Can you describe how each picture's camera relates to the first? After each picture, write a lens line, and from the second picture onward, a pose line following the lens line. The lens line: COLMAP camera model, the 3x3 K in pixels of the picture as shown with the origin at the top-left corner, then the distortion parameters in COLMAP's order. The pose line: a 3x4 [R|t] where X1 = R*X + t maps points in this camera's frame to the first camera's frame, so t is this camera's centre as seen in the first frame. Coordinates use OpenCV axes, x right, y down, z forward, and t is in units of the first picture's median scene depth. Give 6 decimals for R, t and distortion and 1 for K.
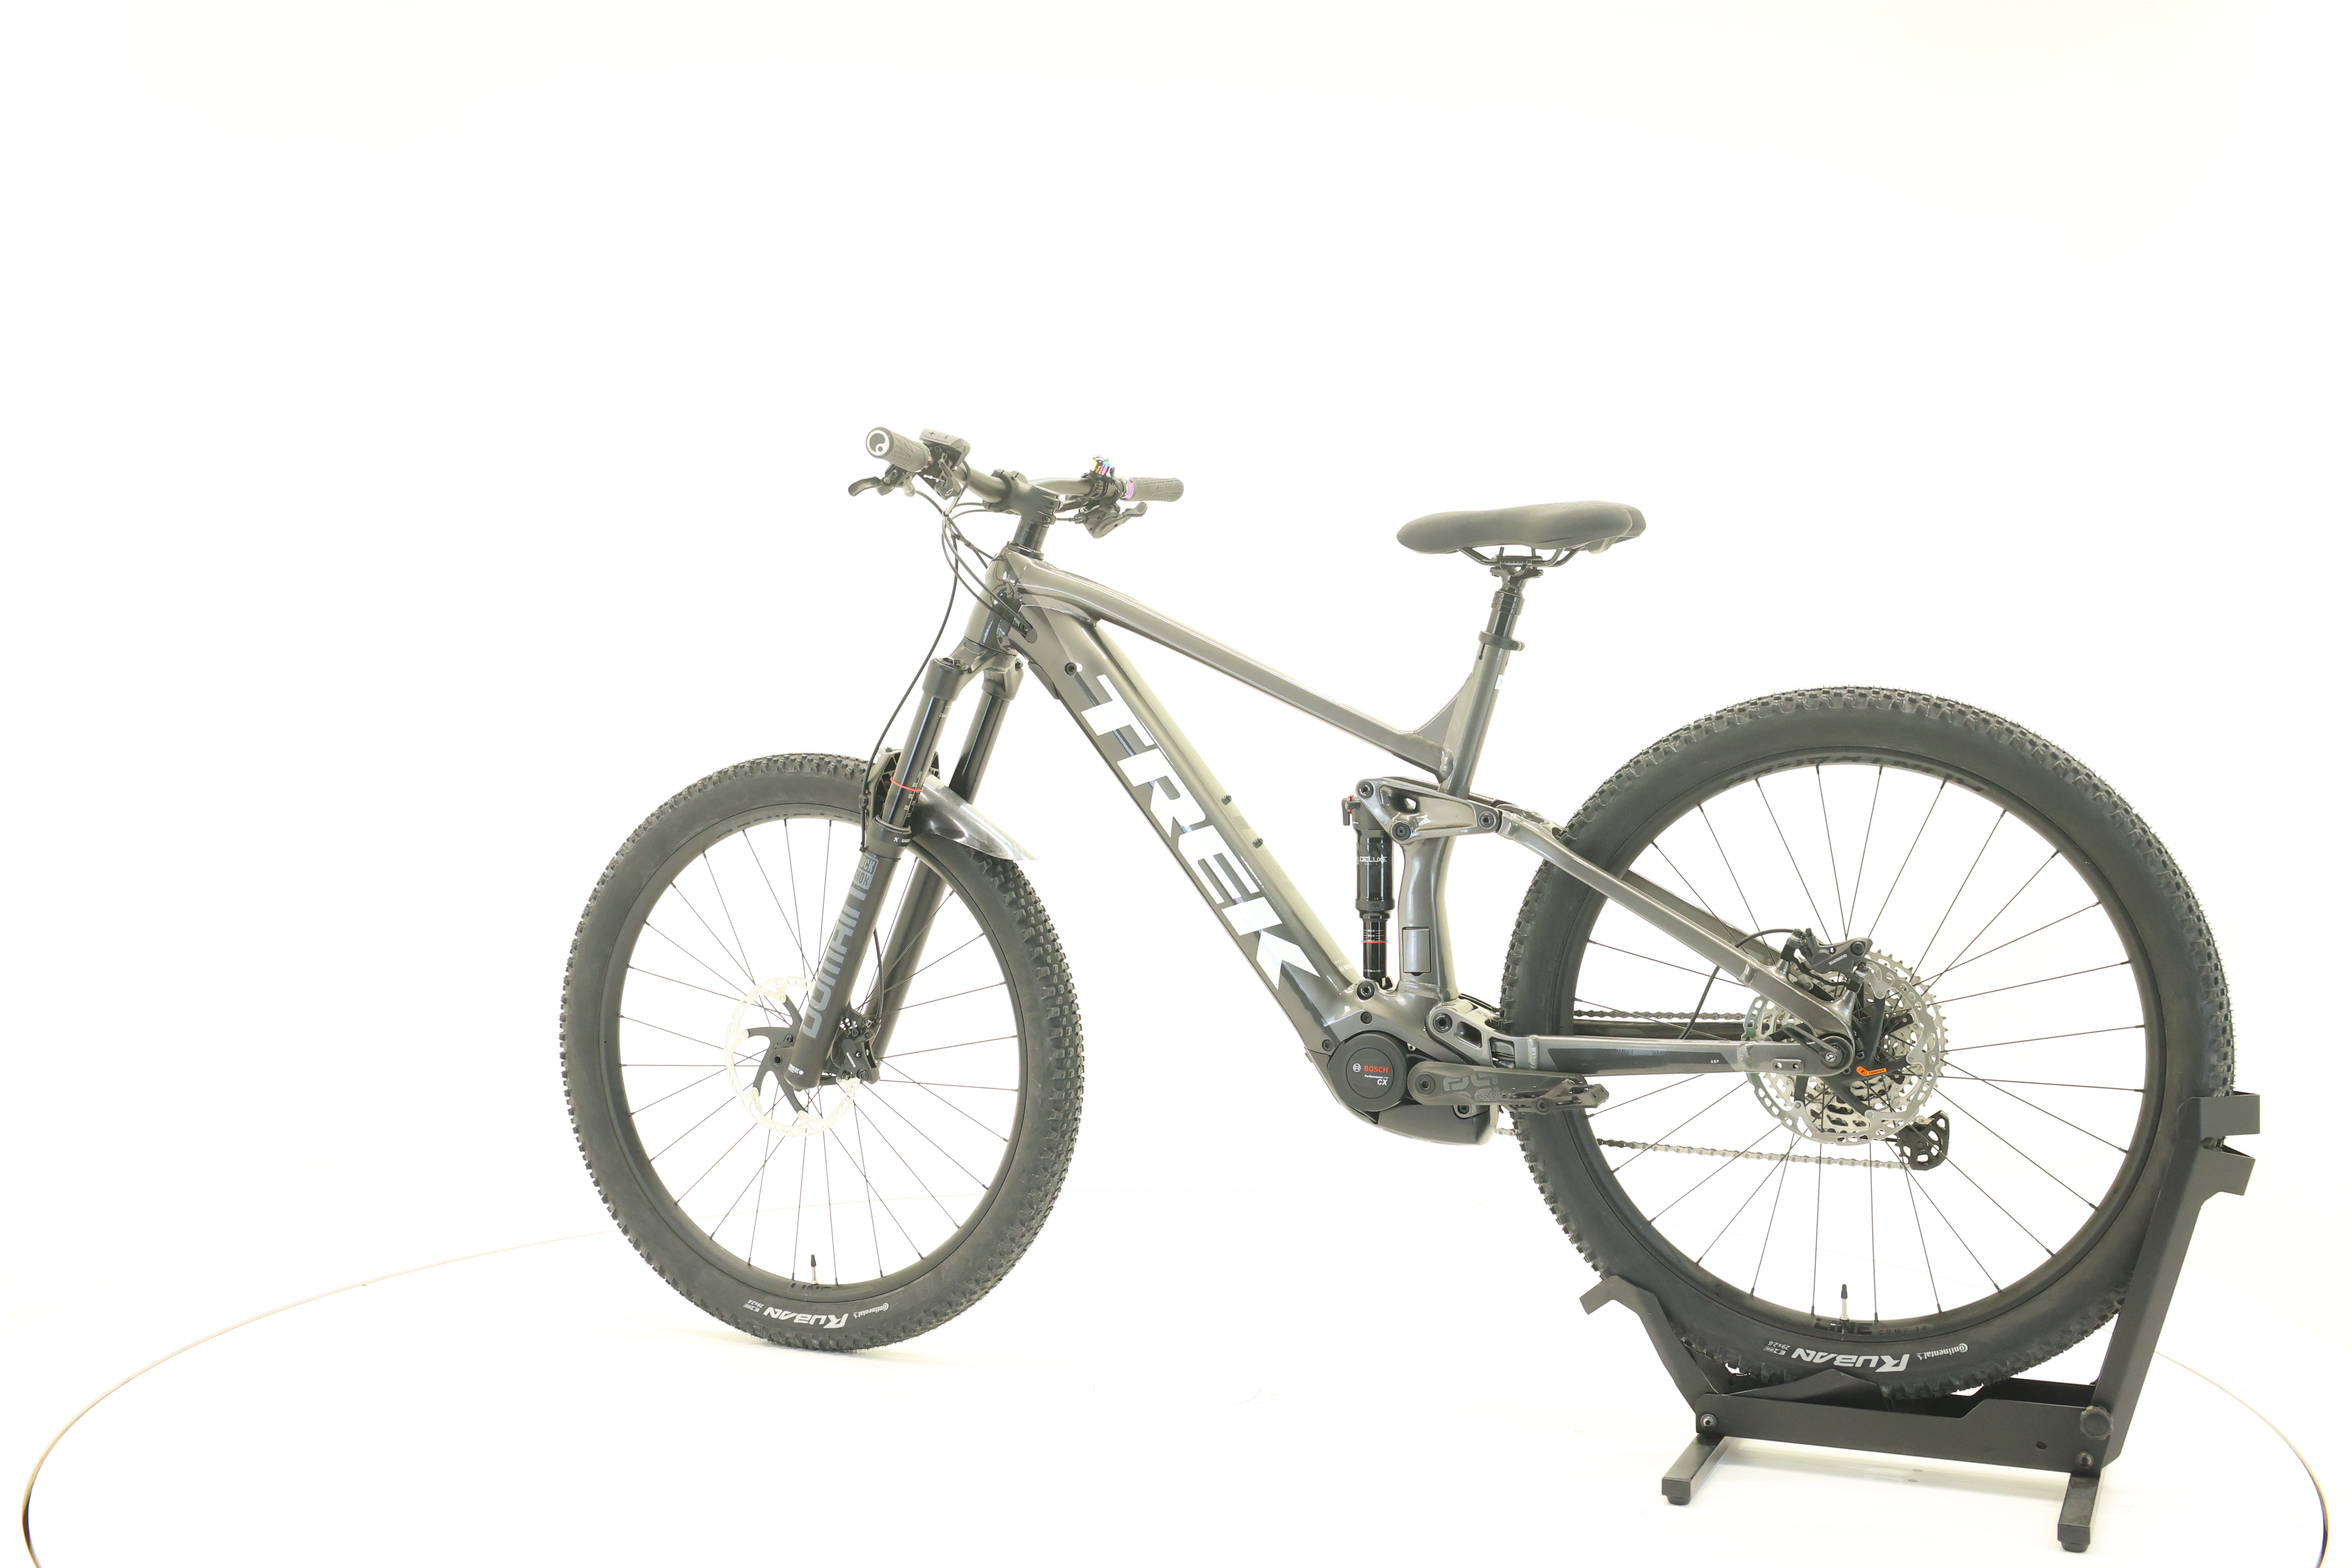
lens RADIAL K [[2485.1, 0, 1177.5], [0, 2485.1, 785.7], [0, 0, 1]] dist [0.007957, 0.000000]
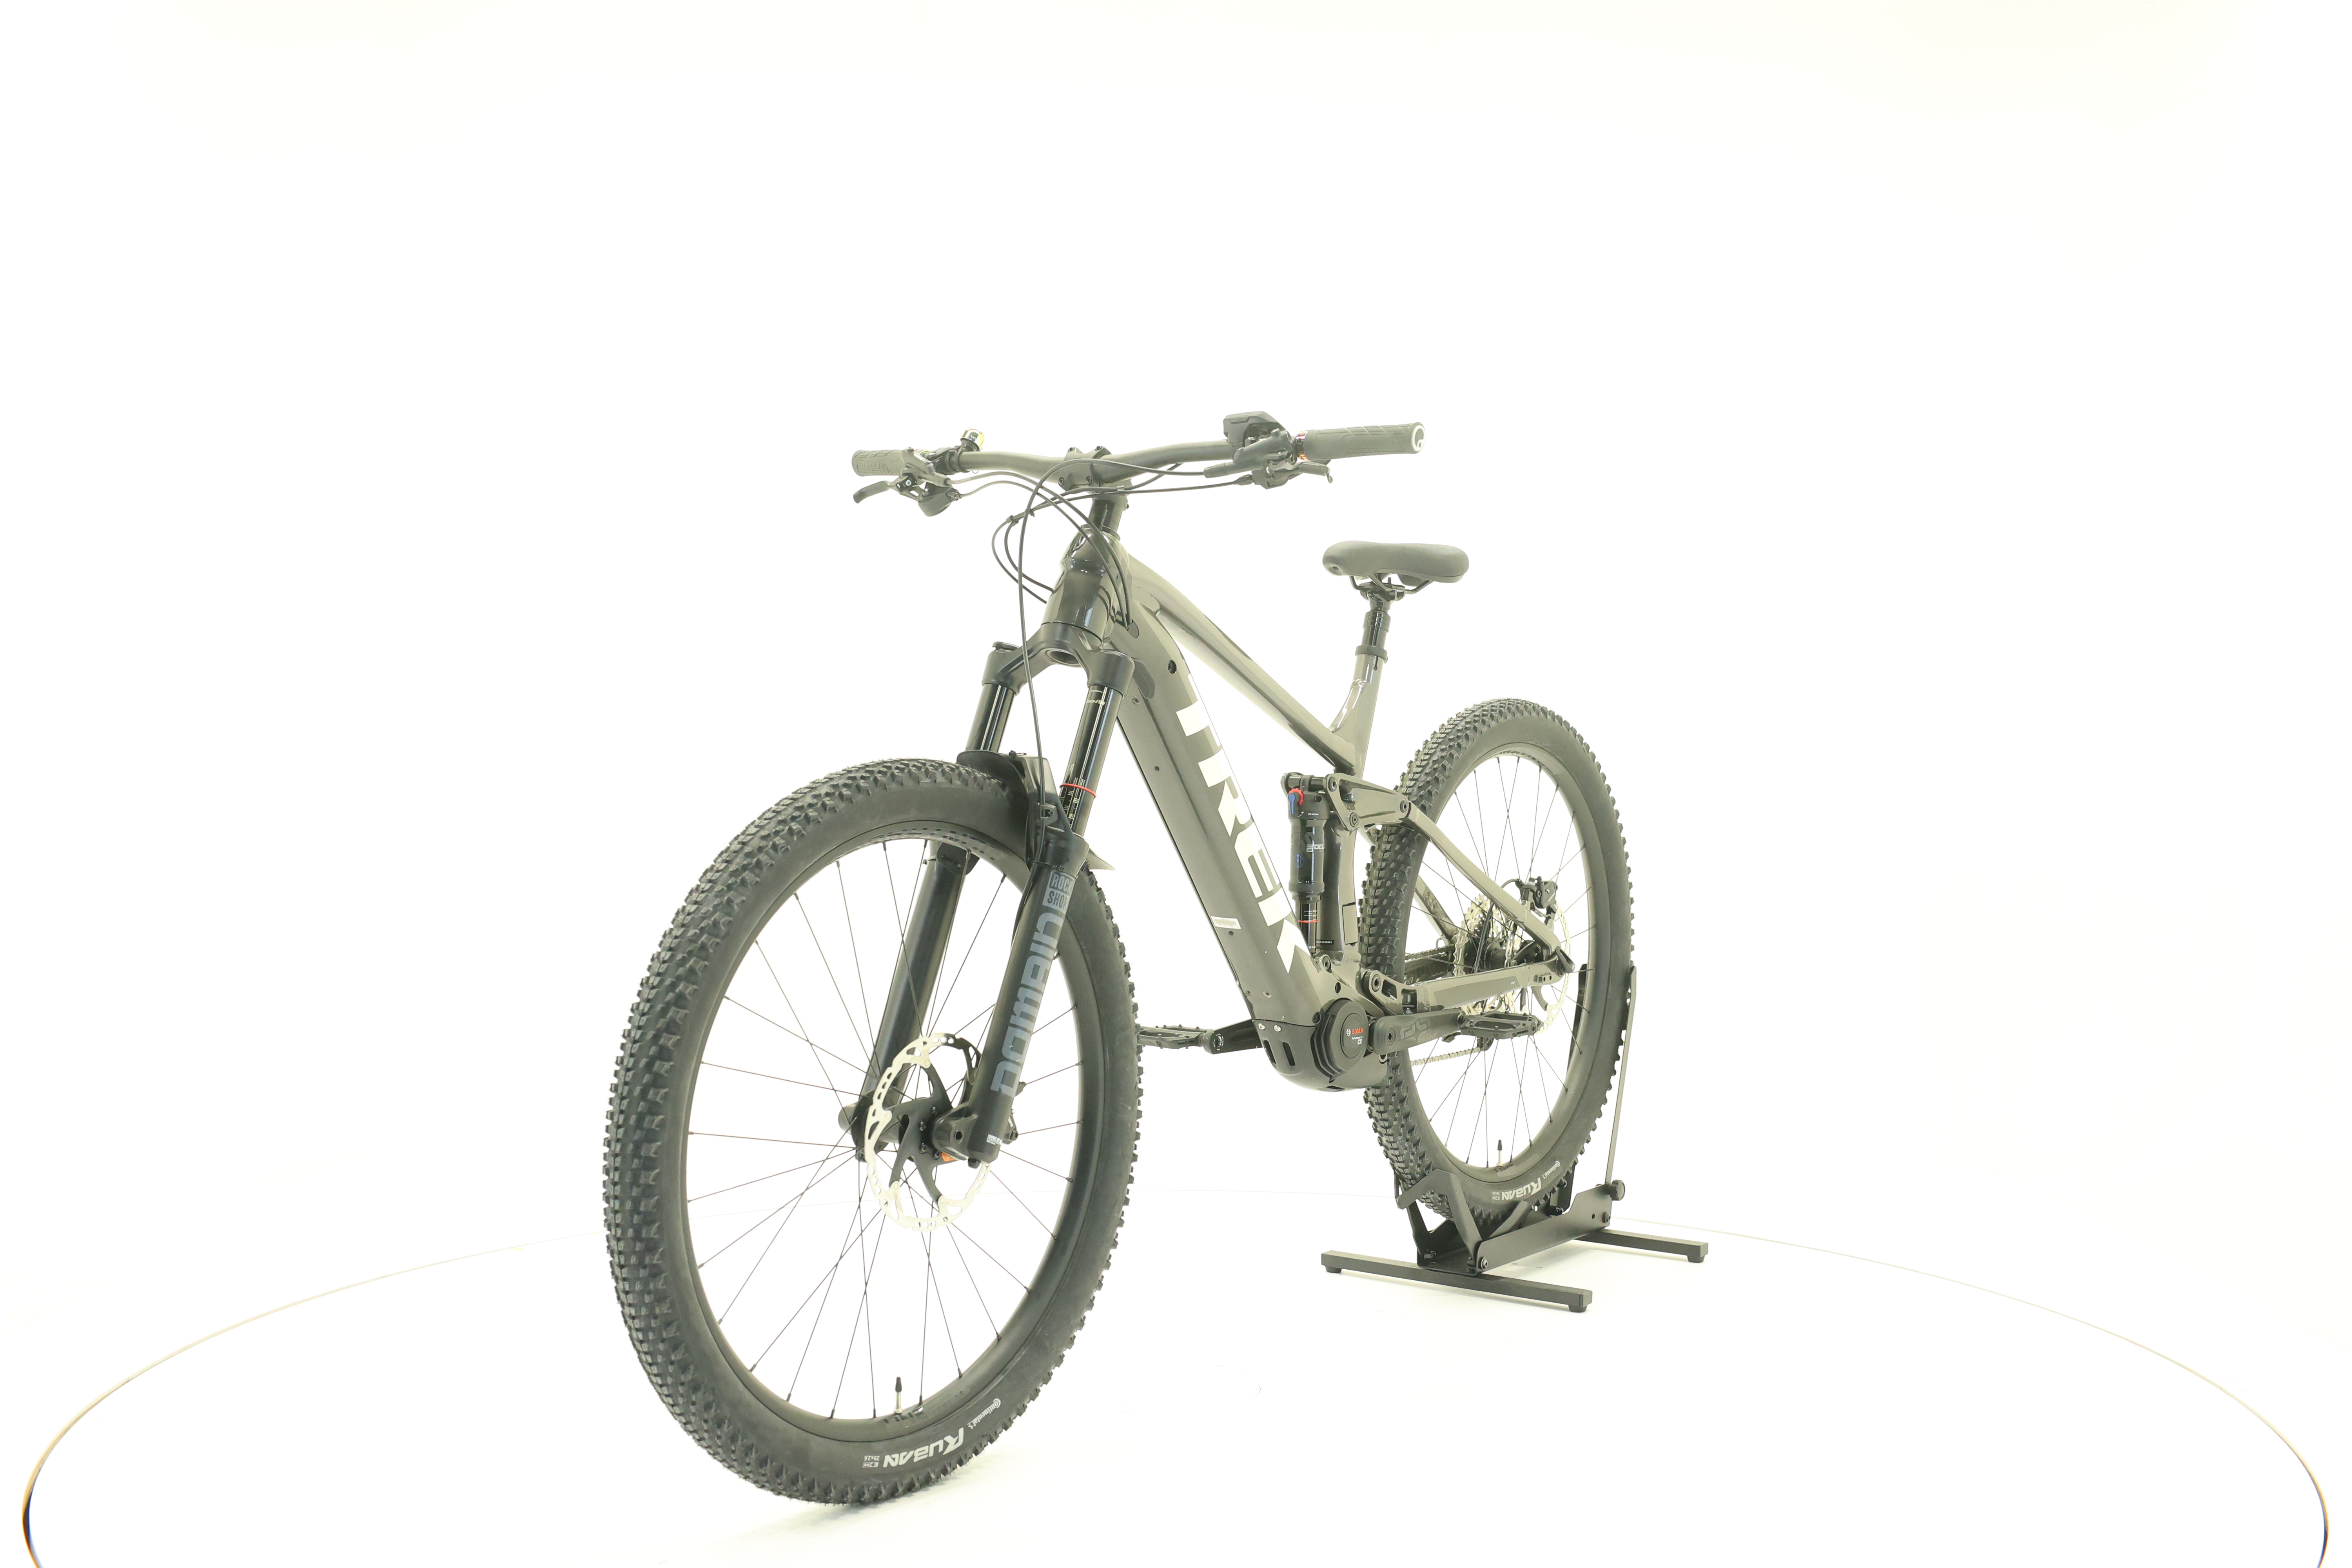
lens RADIAL K [[2485.1, 0, 1179.4], [0, 2485.1, 786.8], [0, 0, 1]] dist [0.007957, 0.000000]
pose [[0.223308, -0.024882, 0.974430, -1.037675], [0.015305, 0.999640, 0.022019, -0.022917], [-0.974628, 0.009997, 0.223608, 0.828321]]
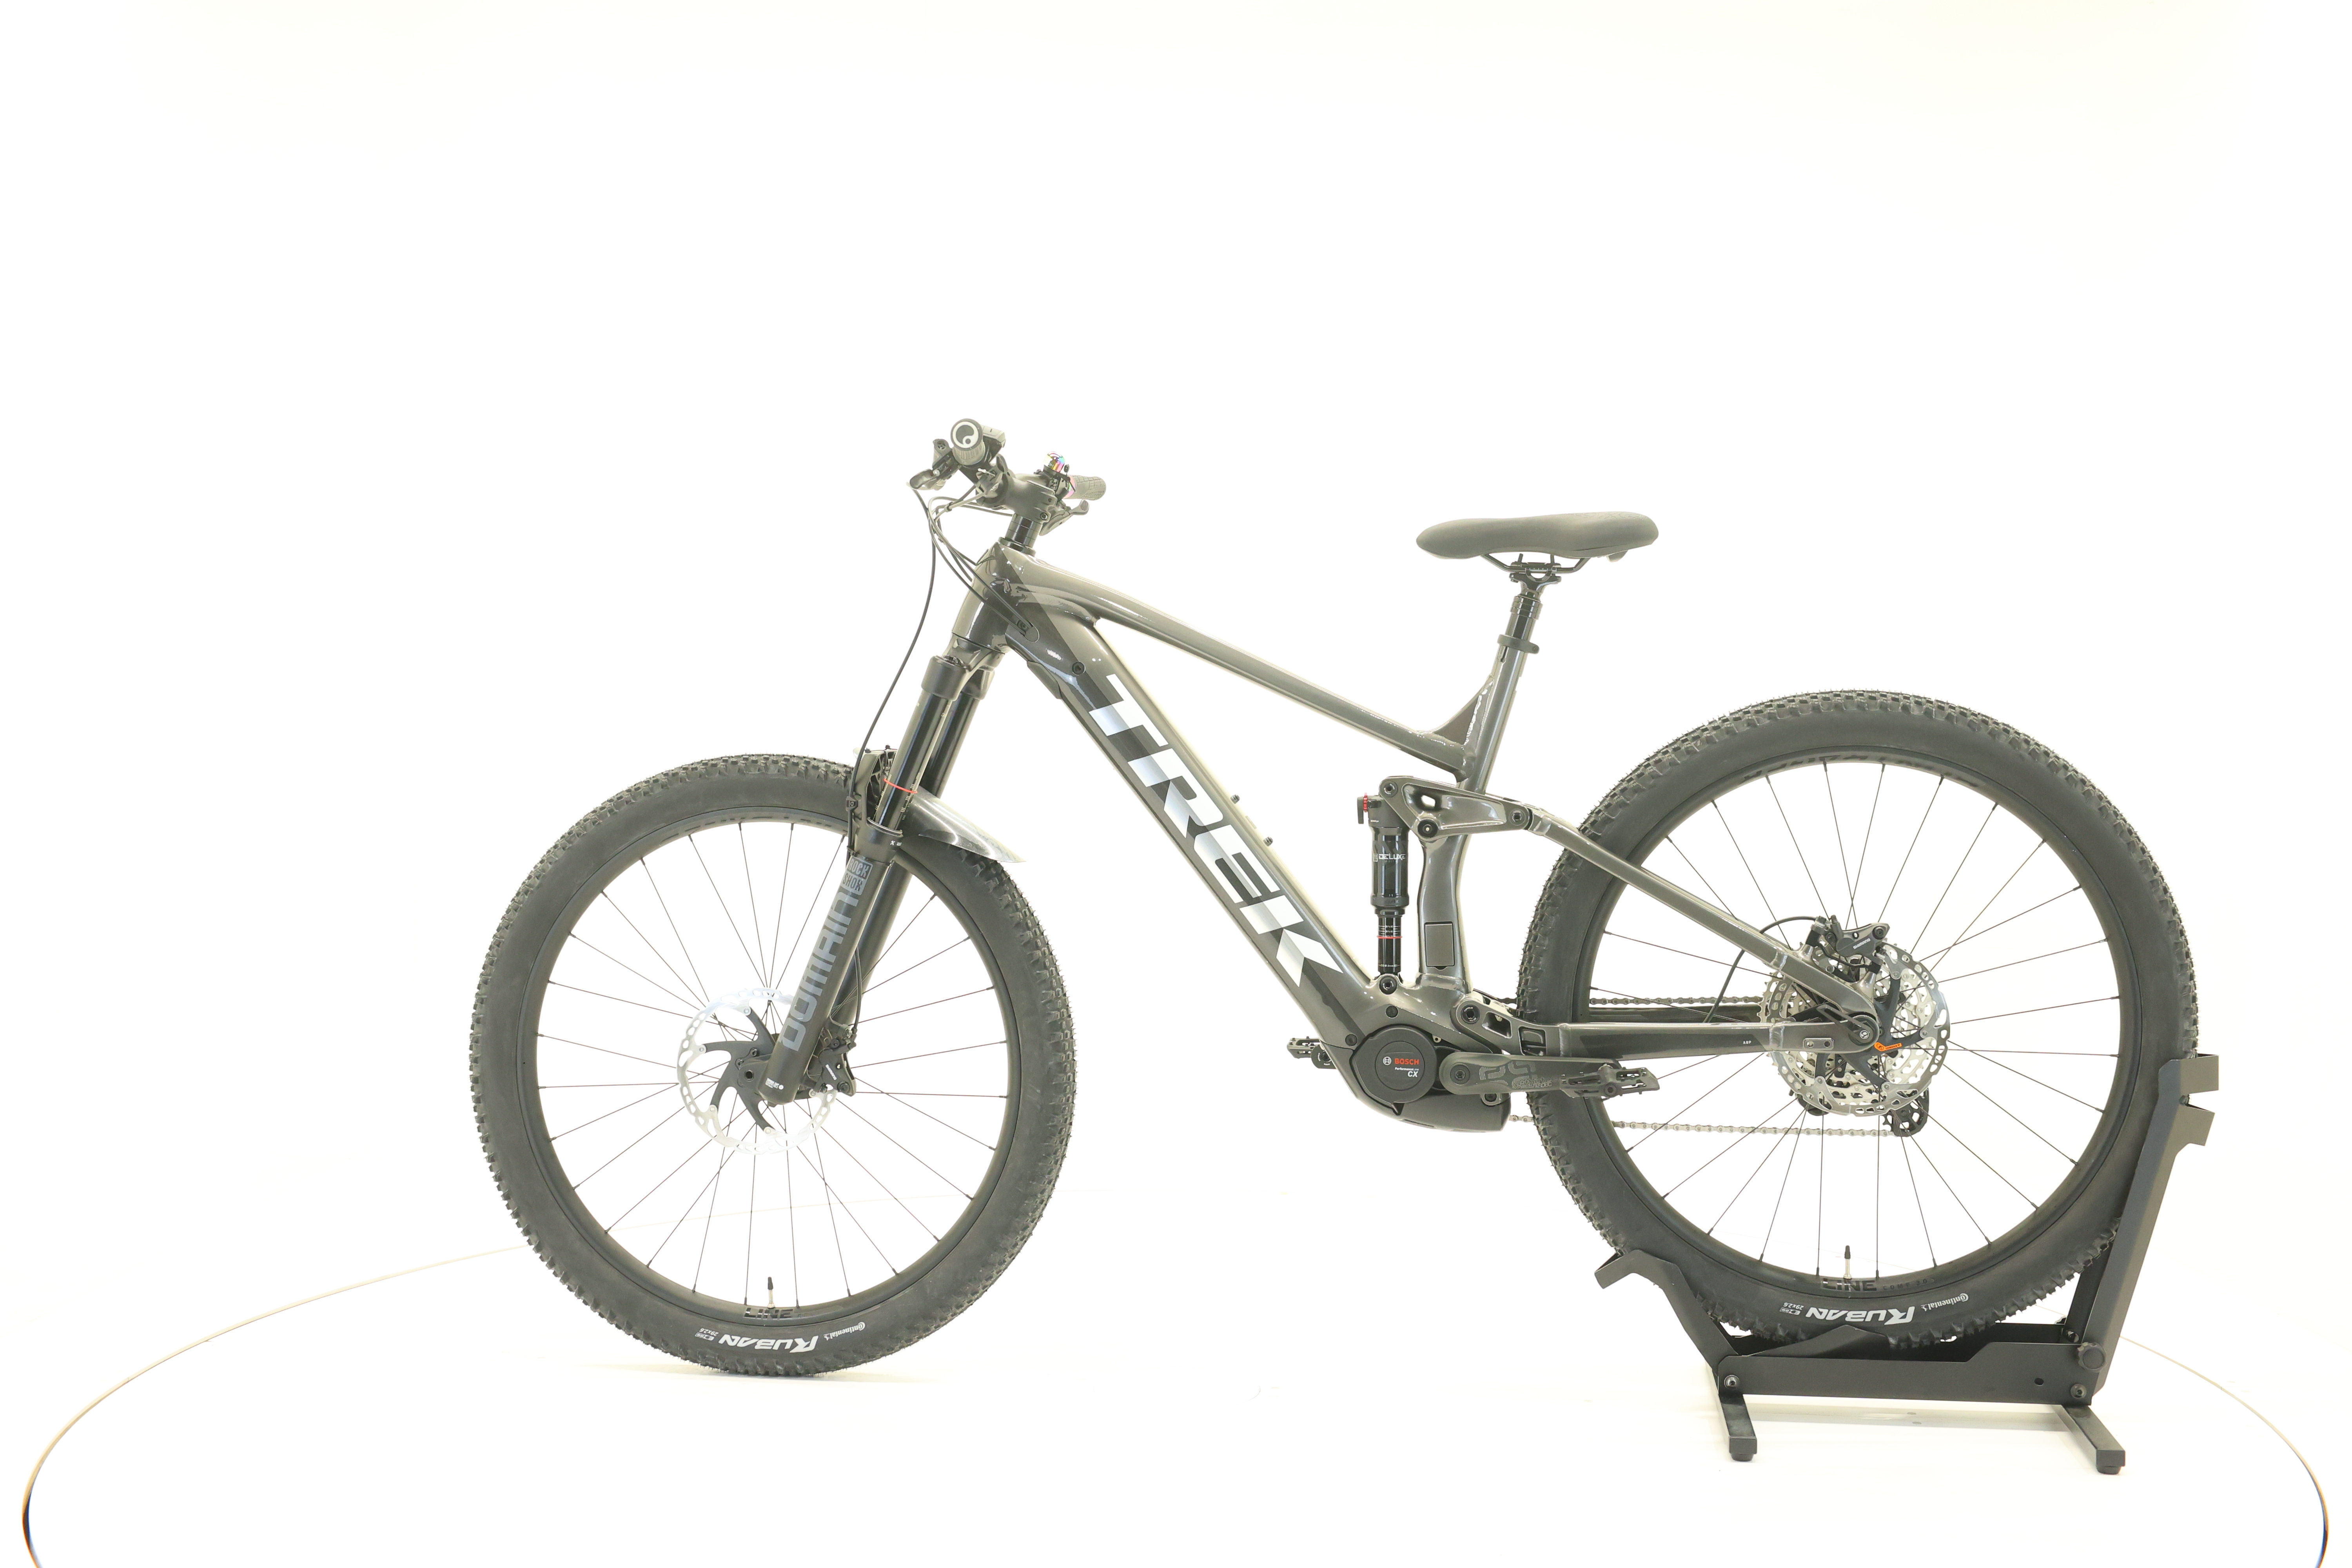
lens RADIAL K [[2485.1, 0, 1184.6], [0, 2485.1, 784.7], [0, 0, 1]] dist [0.007957, 0.000000]
pose [[0.963331, -0.005871, 0.268251, -0.283090], [0.005389, 0.999982, 0.002533, -0.003051], [-0.268261, -0.000995, 0.963346, 0.038837]]
